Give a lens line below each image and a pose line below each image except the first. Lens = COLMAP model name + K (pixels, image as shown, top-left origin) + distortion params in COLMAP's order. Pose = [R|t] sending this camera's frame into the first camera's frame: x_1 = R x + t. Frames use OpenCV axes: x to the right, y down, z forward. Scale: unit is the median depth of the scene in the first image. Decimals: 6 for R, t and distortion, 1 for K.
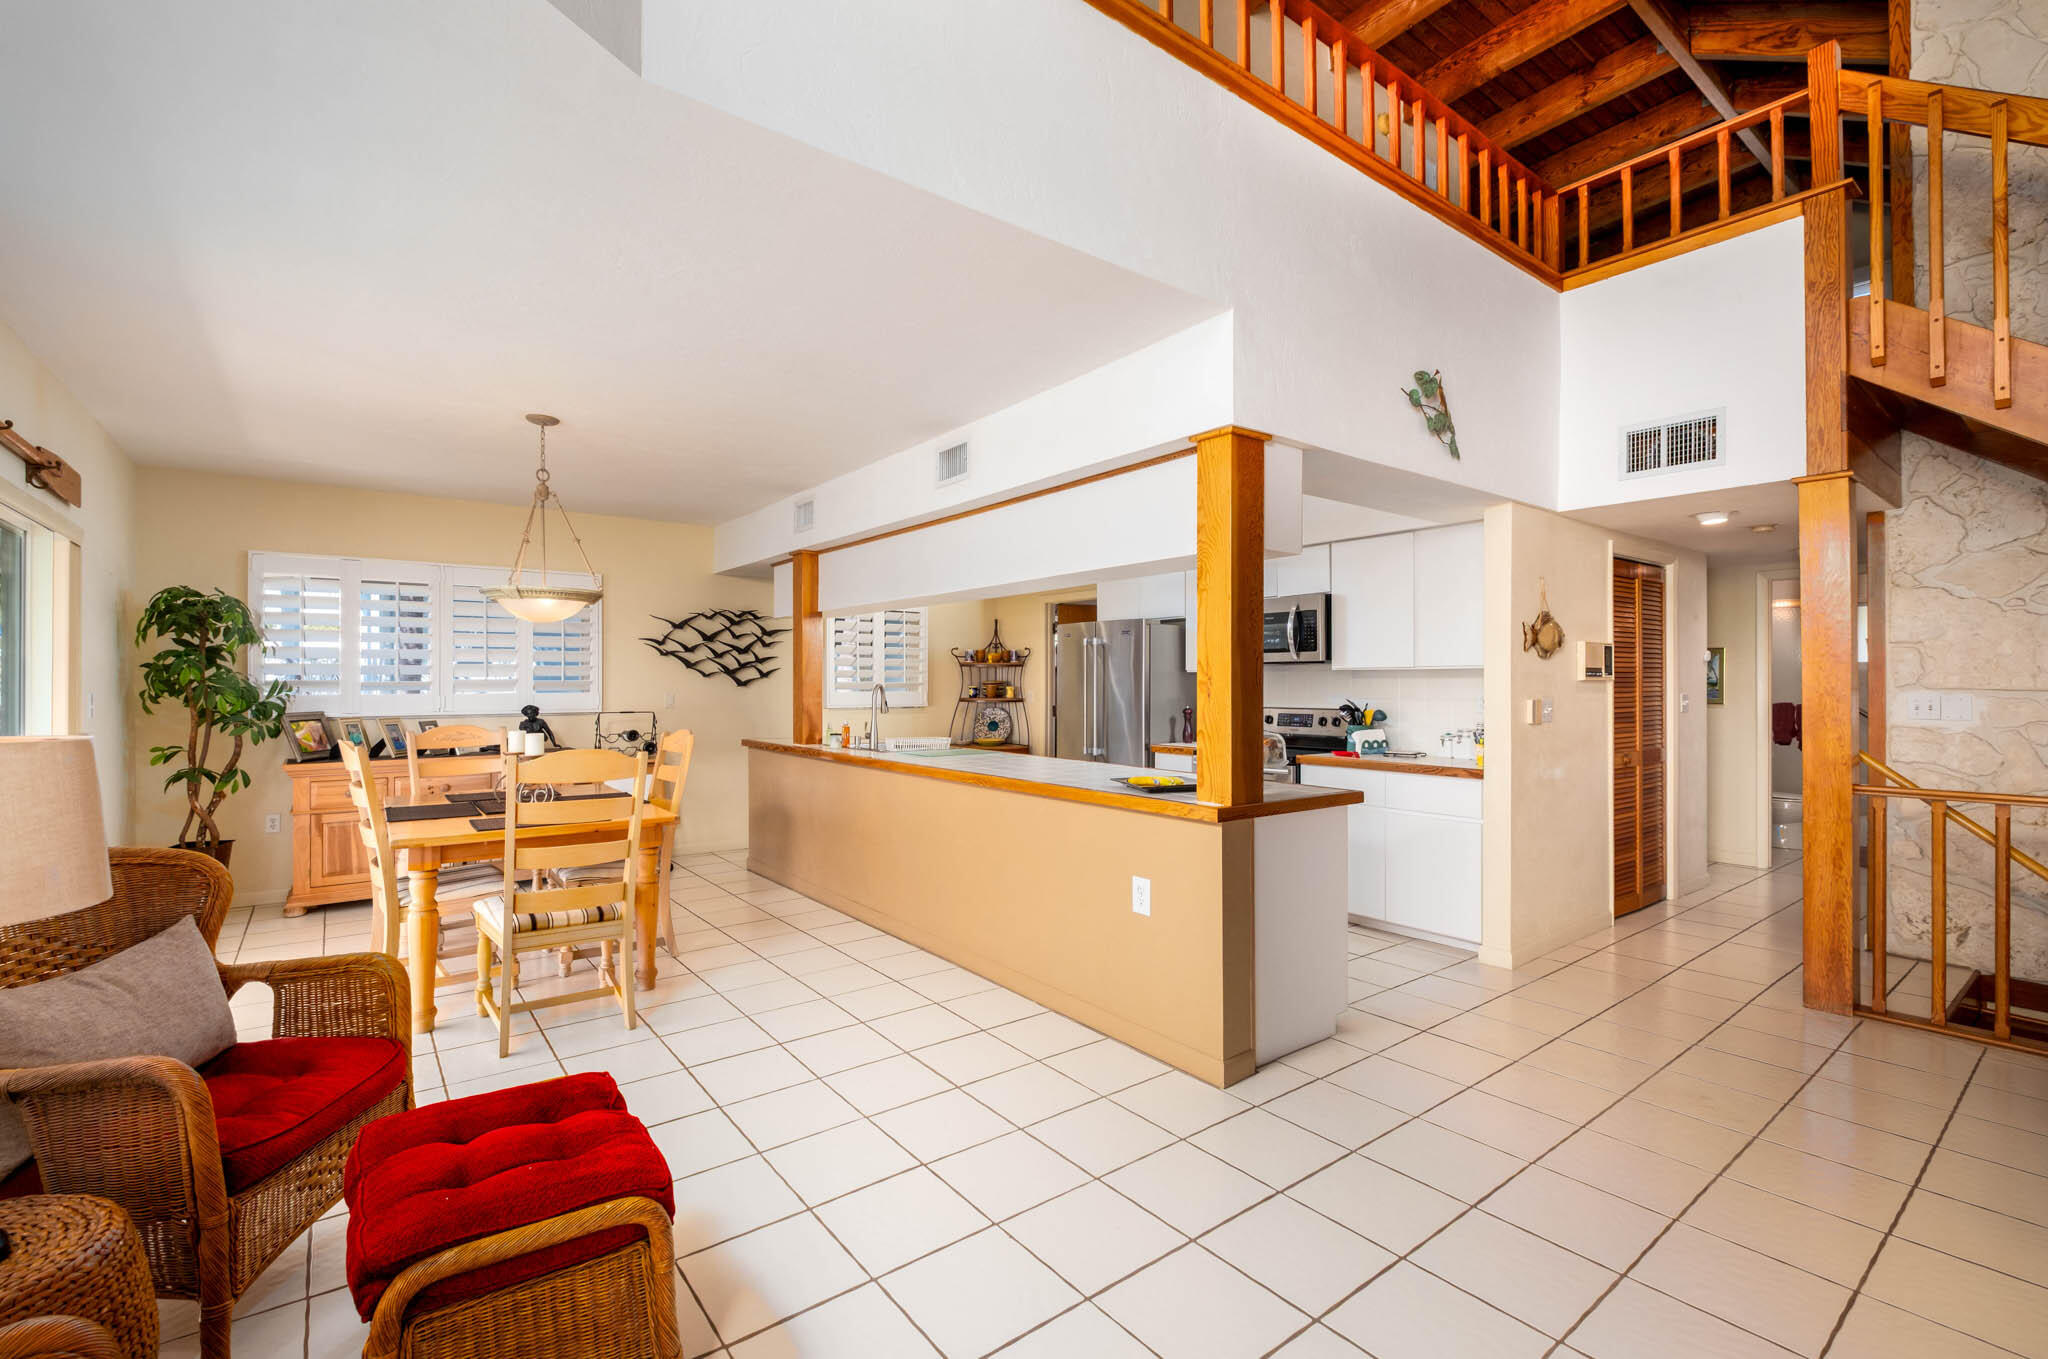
lens RADIAL K [[897.9, 0, 1024.0], [0, 897.9, 679.5], [0, 0, 1]] dist [-0.002830, -0.000285]
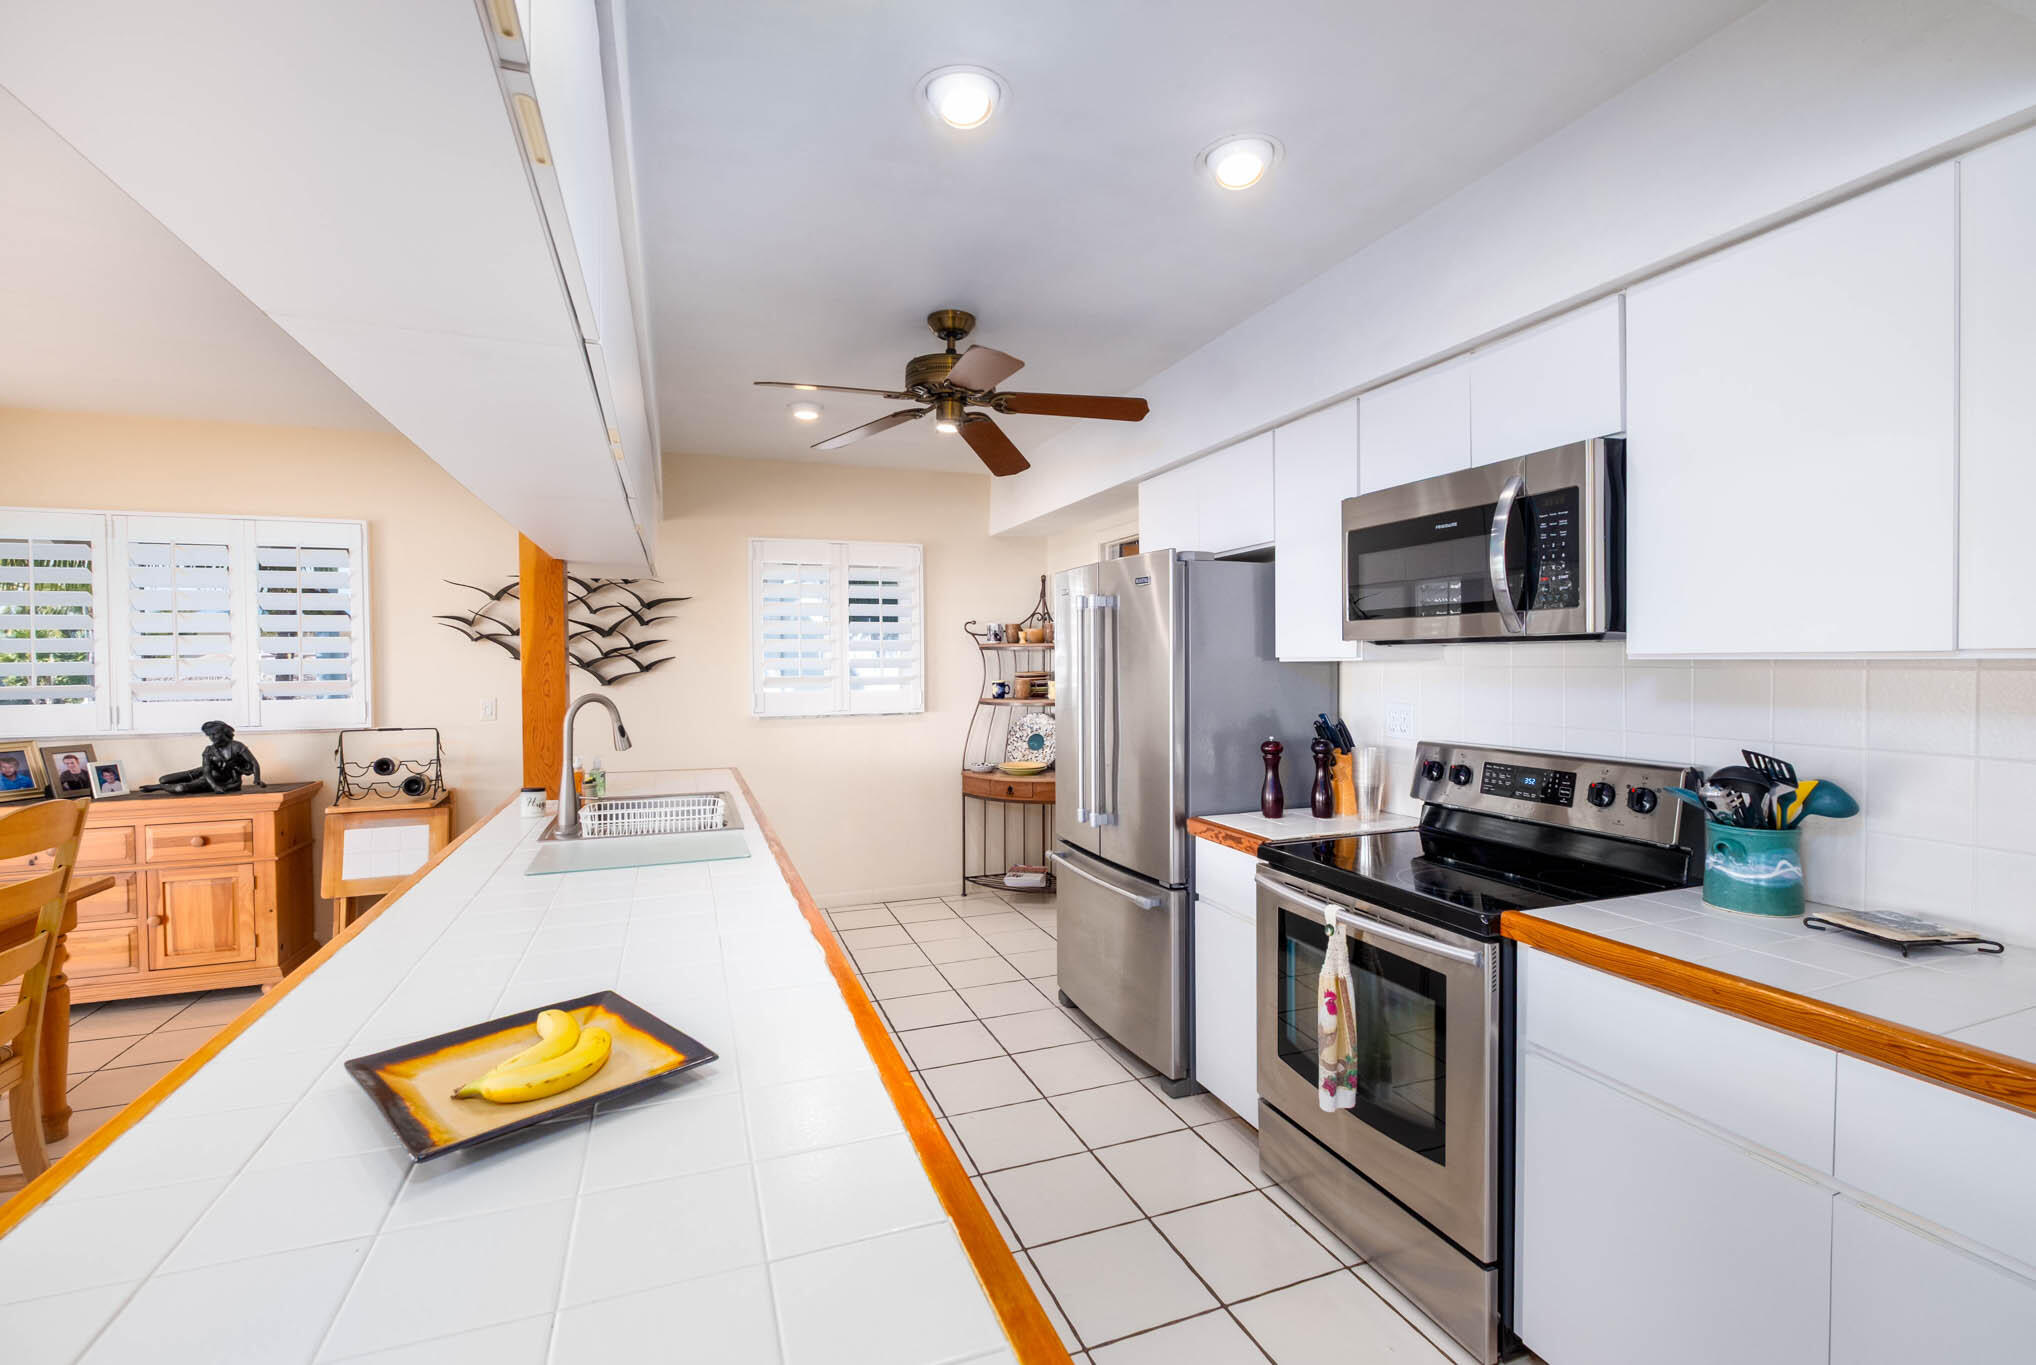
lens RADIAL K [[898.9, 0, 1011.5], [0, 898.9, 673.0], [0, 0, 1]] dist [0.009283, -0.008946]
pose [[0.956625, -0.004199, -0.291292, 0.165454], [0.009533, 0.999812, 0.016898, -0.010422], [0.291166, -0.018942, 0.956485, 0.455888]]
